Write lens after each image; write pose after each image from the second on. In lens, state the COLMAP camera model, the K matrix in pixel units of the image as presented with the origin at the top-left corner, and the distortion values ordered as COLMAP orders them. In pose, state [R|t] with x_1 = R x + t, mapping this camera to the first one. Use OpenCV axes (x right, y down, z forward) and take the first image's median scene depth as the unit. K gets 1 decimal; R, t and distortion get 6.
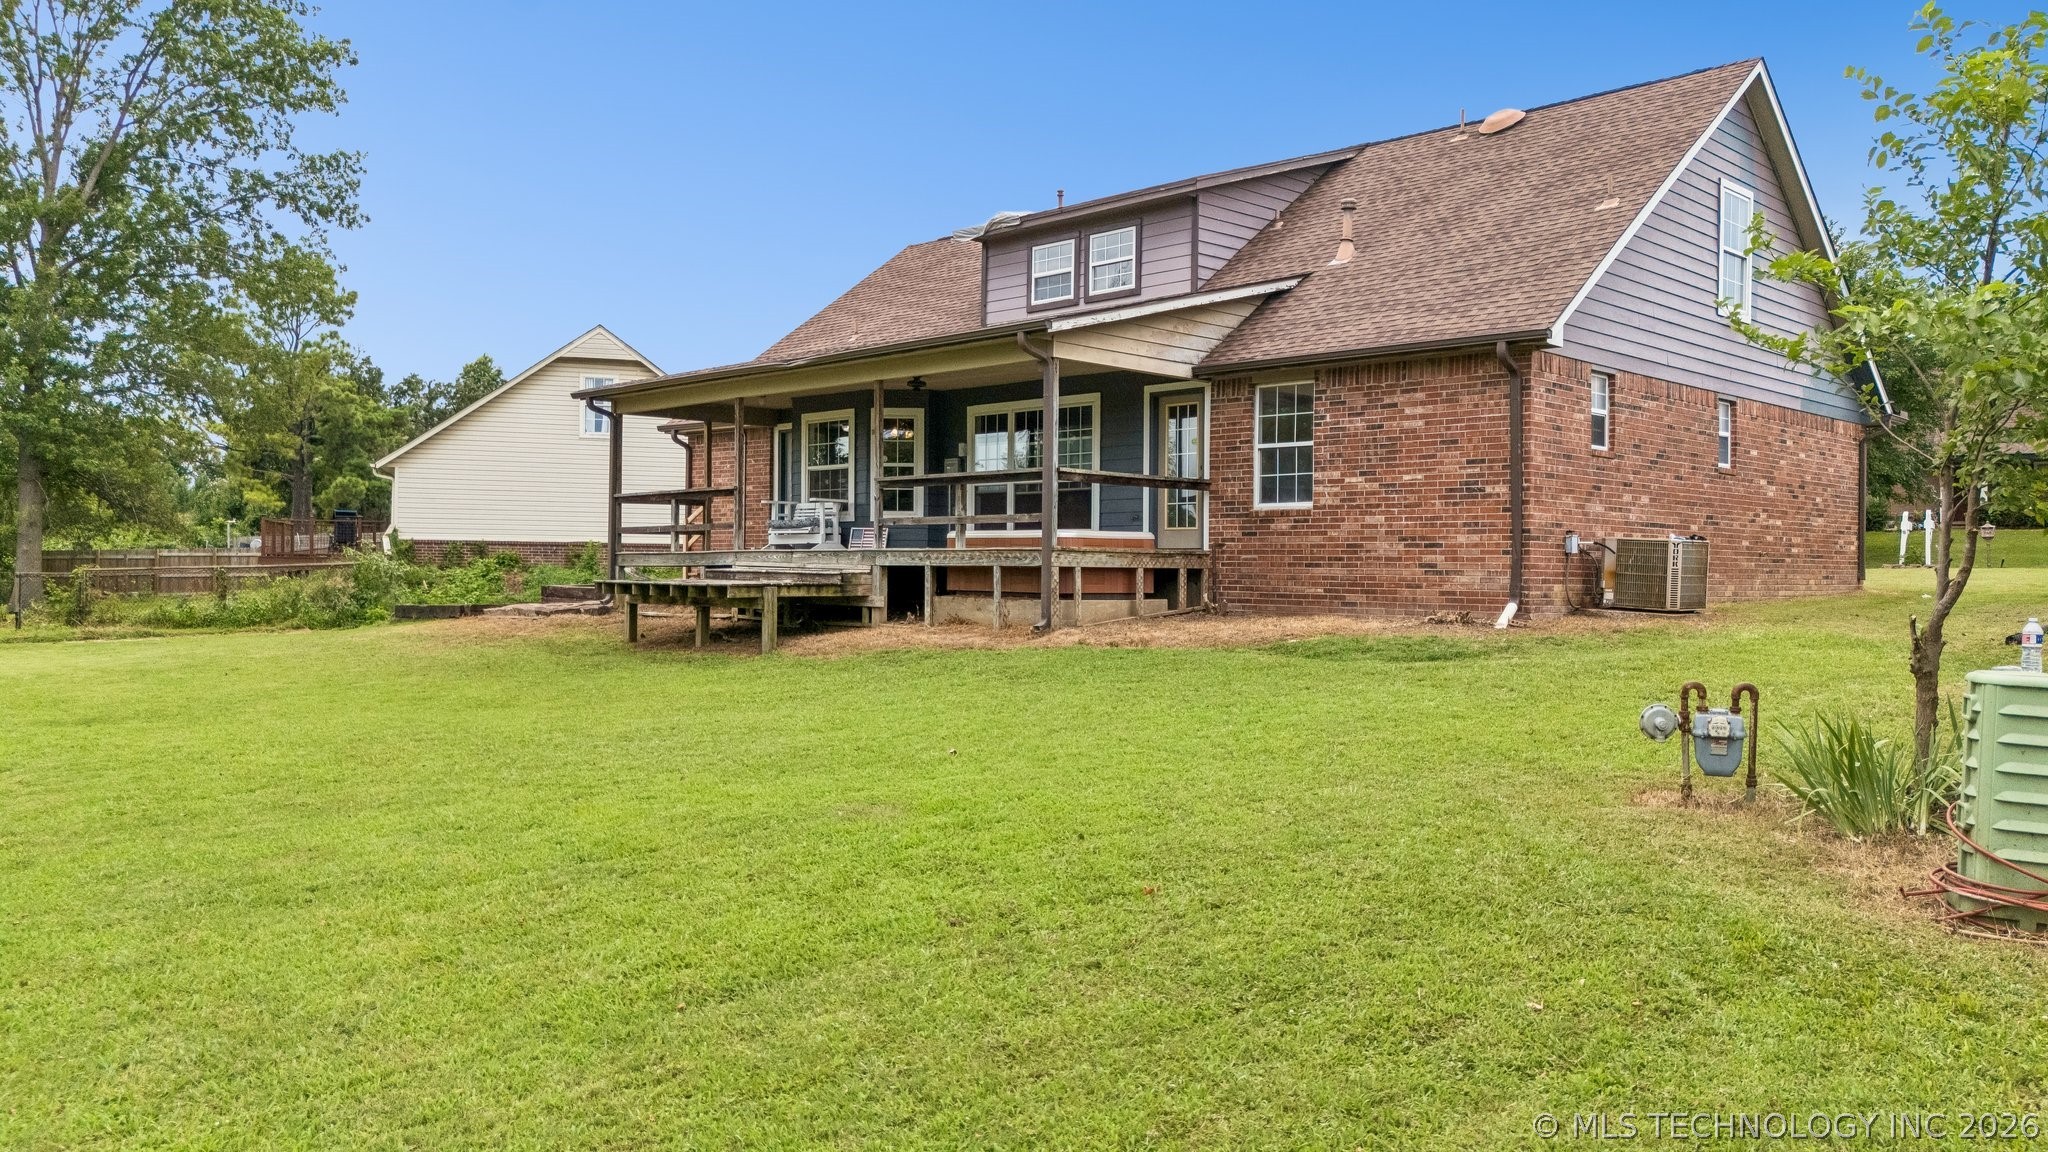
lens RADIAL K [[1509.7, 0, 1024.0], [0, 1509.7, 576.0], [0, 0, 1]] dist [0.076697, 0.000037]
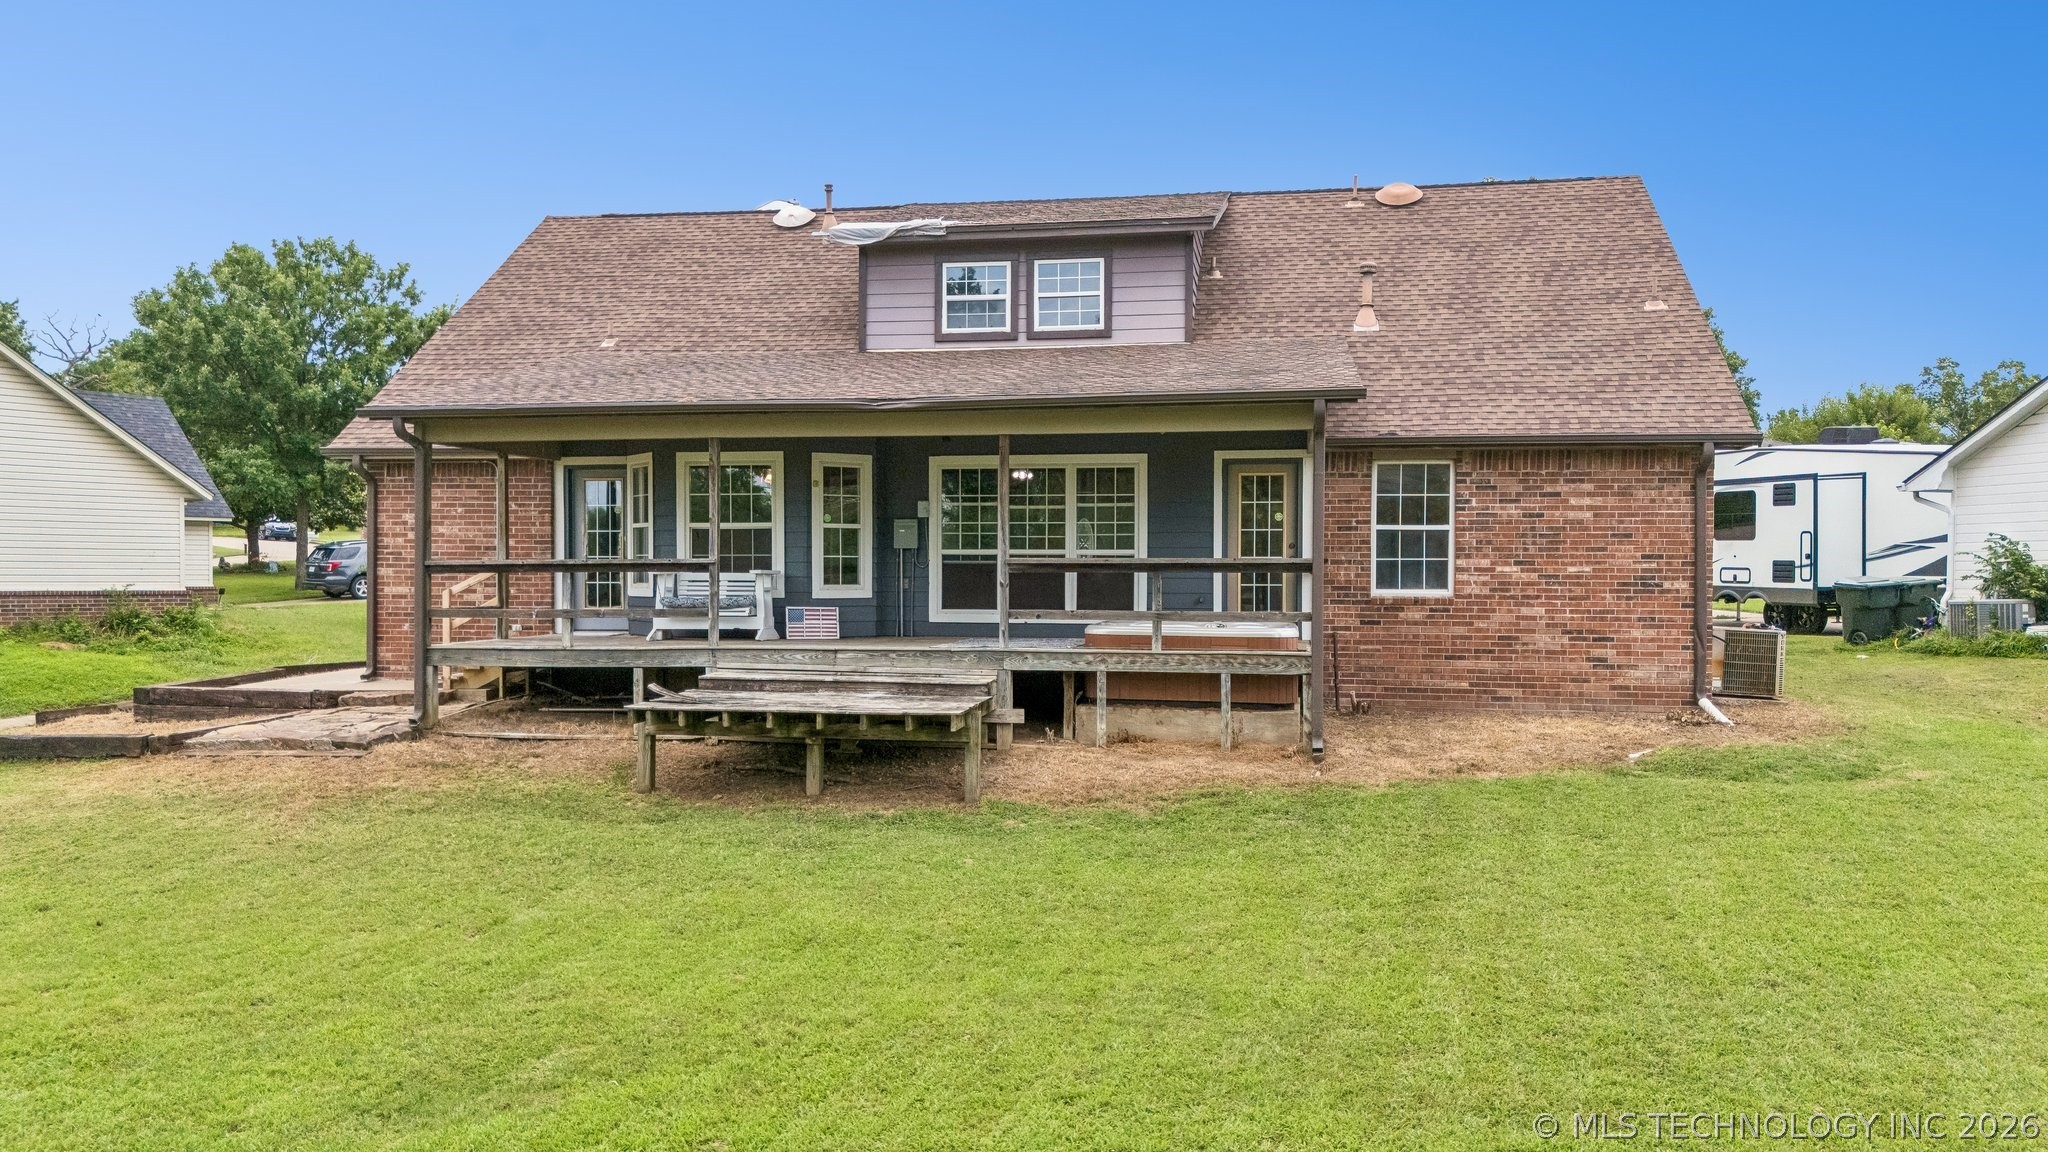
lens RADIAL K [[1551.3, 0, 1024.0], [0, 1551.3, 576.0], [0, 0, 1]] dist [0.075358, -0.000227]
pose [[0.820276, -0.004835, 0.571947, -0.591409], [0.004472, 0.999988, 0.002040, -0.061852], [-0.571950, 0.000885, 0.820288, 0.360947]]
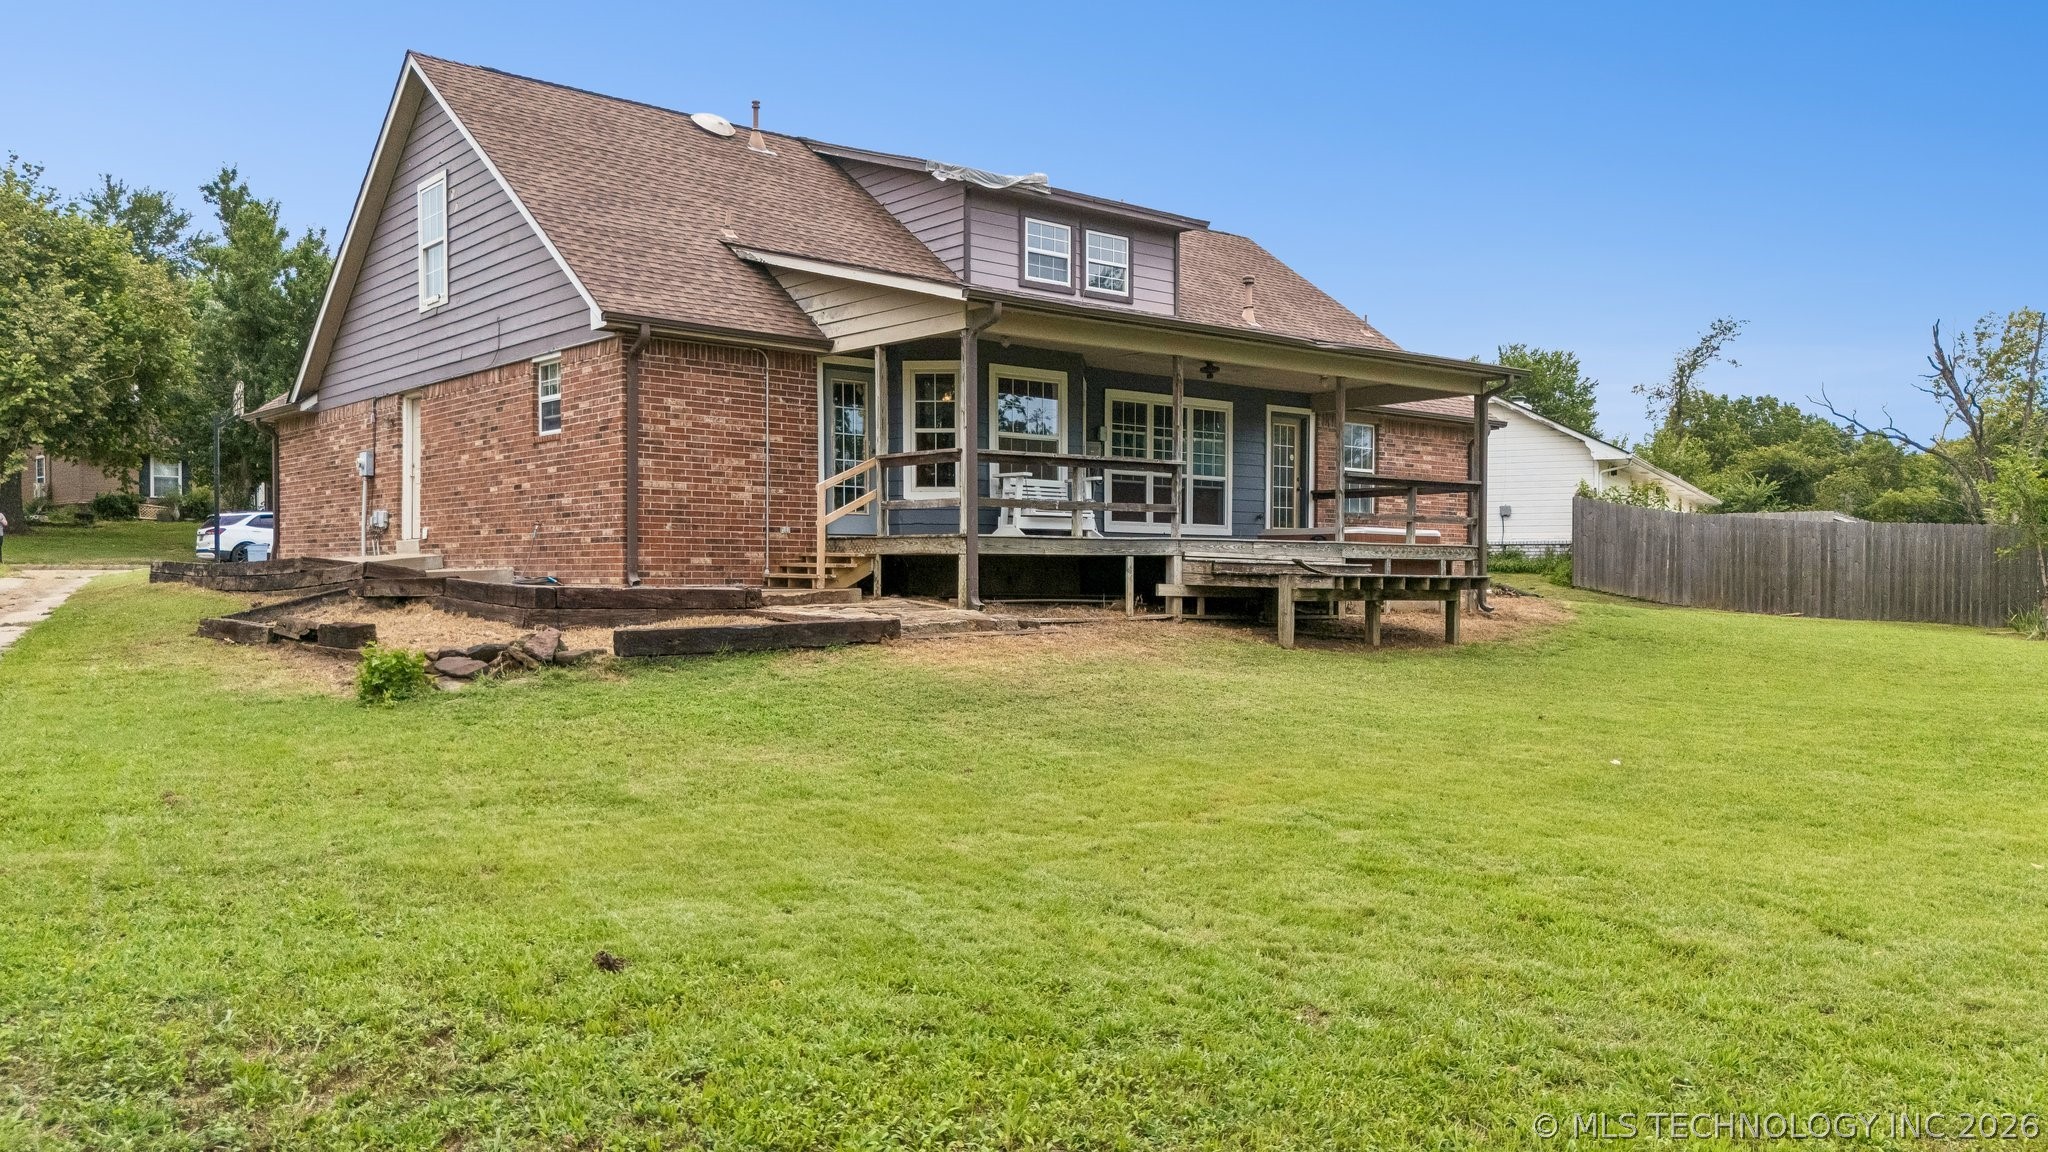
lens RADIAL K [[1509.7, 0, 1024.0], [0, 1509.7, 576.0], [0, 0, 1]] dist [0.076697, 0.000037]
pose [[0.096048, -0.006462, 0.995356, -1.227015], [0.000021, 0.999979, 0.006490, -0.001712], [-0.995377, -0.000602, 0.096046, 1.202158]]
